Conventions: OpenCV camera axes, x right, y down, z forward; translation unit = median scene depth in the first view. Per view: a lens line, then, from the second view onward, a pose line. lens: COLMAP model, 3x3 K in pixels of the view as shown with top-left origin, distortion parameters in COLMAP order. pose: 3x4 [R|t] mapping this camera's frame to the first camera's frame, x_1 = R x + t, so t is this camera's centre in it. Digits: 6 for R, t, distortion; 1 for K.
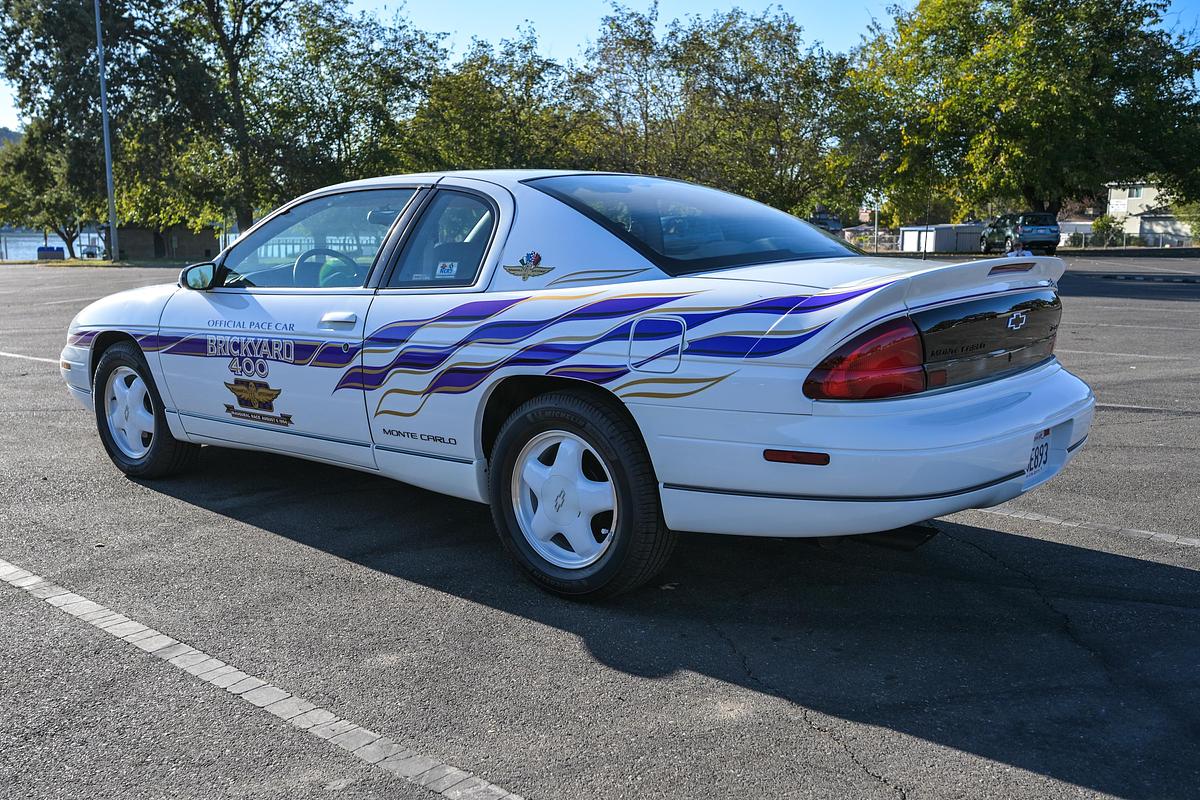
lens RADIAL K [[1198.1, 0, 570.7], [0, 1198.1, 396.7], [0, 0, 1]] dist [-0.030201, -0.008269]
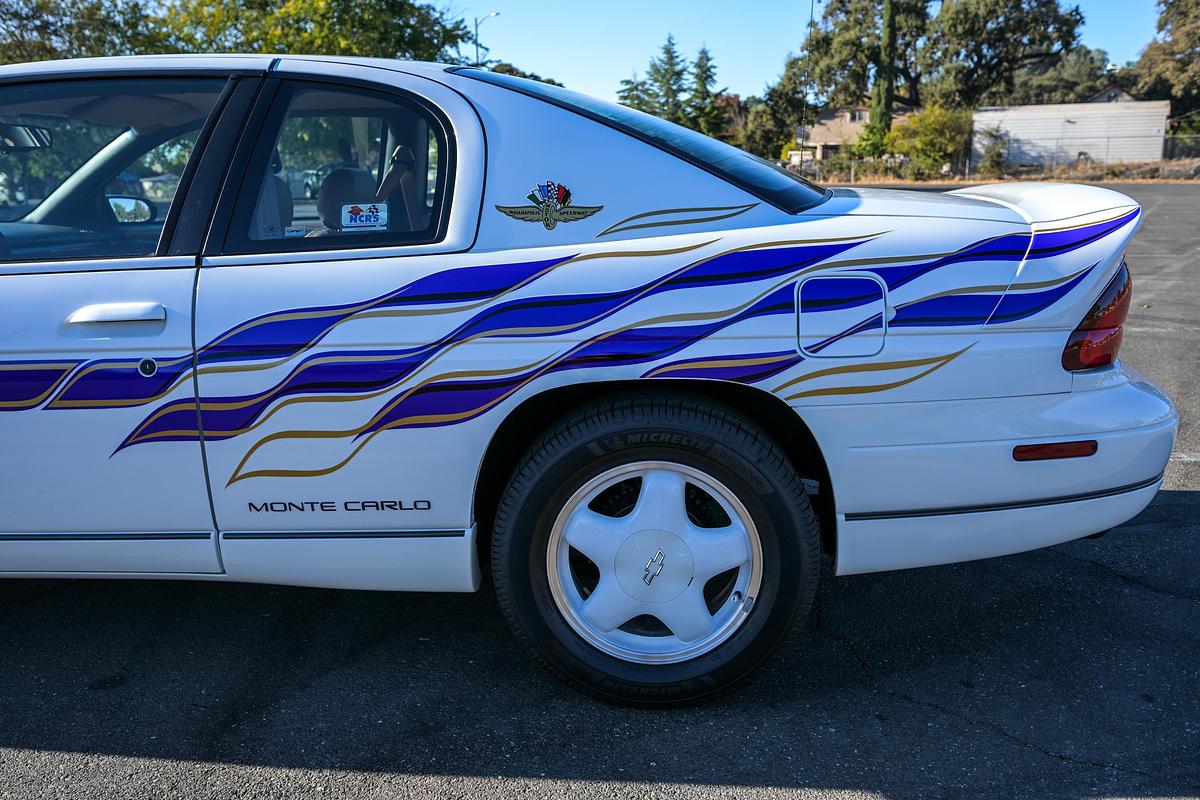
lens RADIAL K [[1028.5, 0, 594.5], [0, 1028.5, 401.8], [0, 0, 1]] dist [-0.014498, 0.009950]
pose [[0.770324, -0.133201, 0.623586, -0.353471], [0.093911, 0.990973, 0.095669, -0.056039], [-0.630700, -0.015134, 0.775879, 0.560444]]
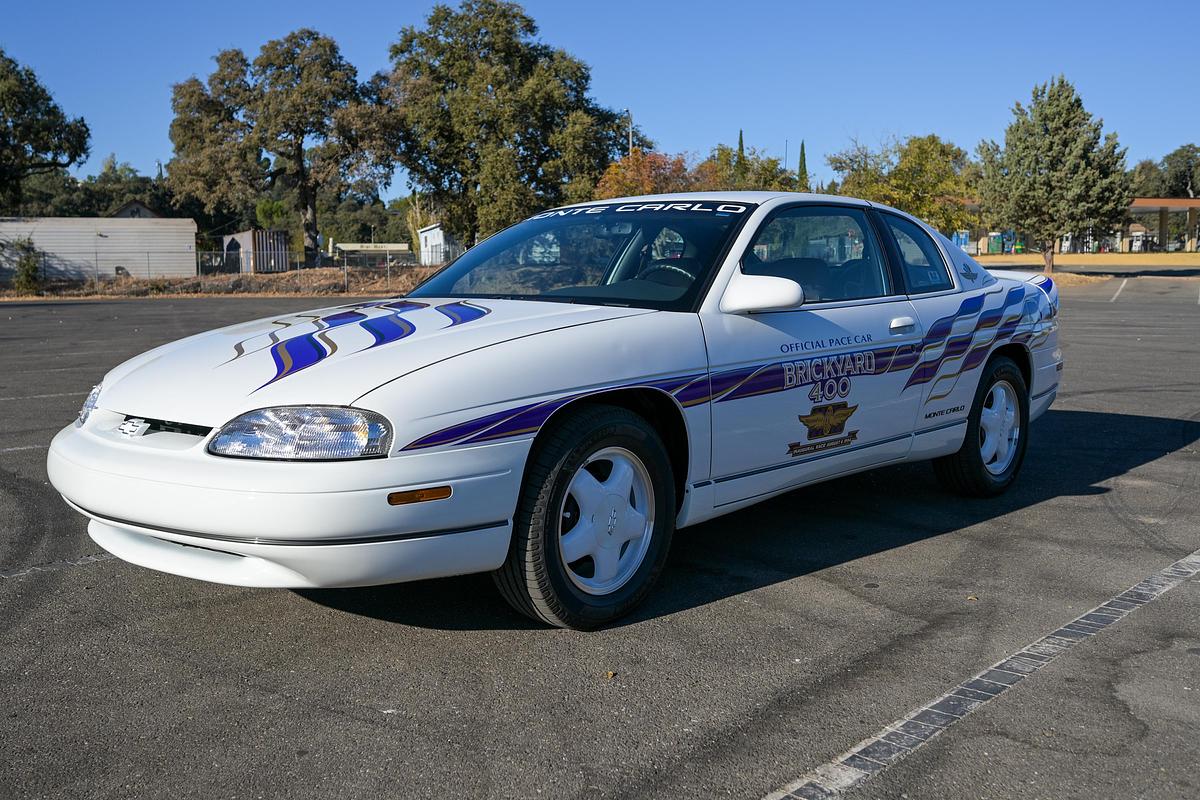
lens RADIAL K [[1108.4, 0, 582.7], [0, 1108.4, 421.9], [0, 0, 1]] dist [-0.005938, 0.011063]
pose [[0.035087, -0.114968, 0.992749, -1.329657], [0.157246, 0.981623, 0.108122, -0.144697], [-0.986936, 0.152313, 0.052520, 1.372871]]
